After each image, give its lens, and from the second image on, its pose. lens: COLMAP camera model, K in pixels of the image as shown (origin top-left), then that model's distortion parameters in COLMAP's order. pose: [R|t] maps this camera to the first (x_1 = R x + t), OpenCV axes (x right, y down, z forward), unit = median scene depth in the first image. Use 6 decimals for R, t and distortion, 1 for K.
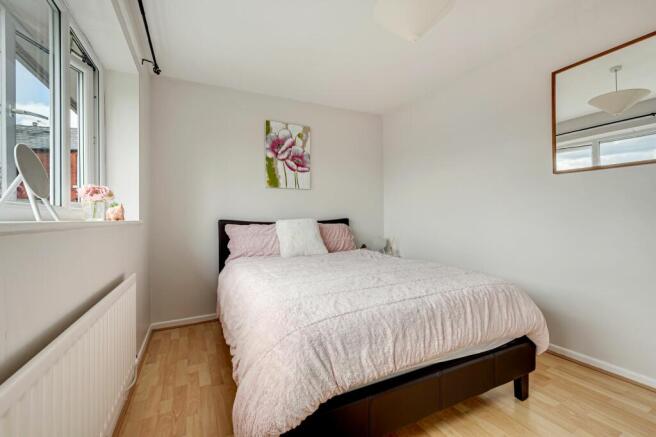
lens RADIAL K [[275.7, 0, 330.3], [0, 275.7, 216.2], [0, 0, 1]] dist [-0.002644, -0.000040]
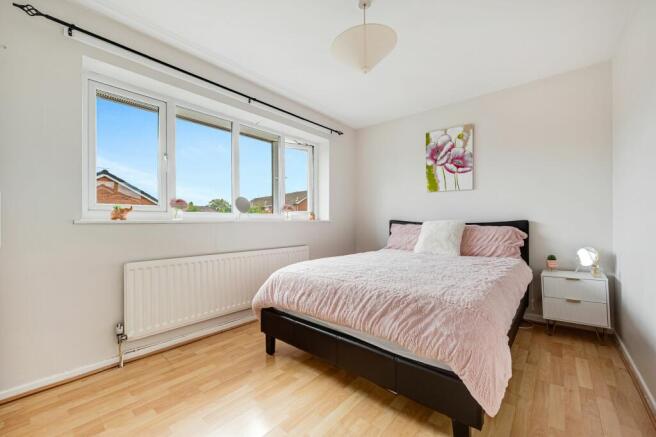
lens RADIAL K [[275.7, 0, 333.7], [0, 275.7, 219.3], [0, 0, 1]] dist [-0.002644, -0.000040]
pose [[0.414552, 0.009018, -0.909981, 0.628561], [0.003457, 0.999928, 0.011484, -0.005945], [0.910019, -0.007906, 0.414491, 0.173188]]
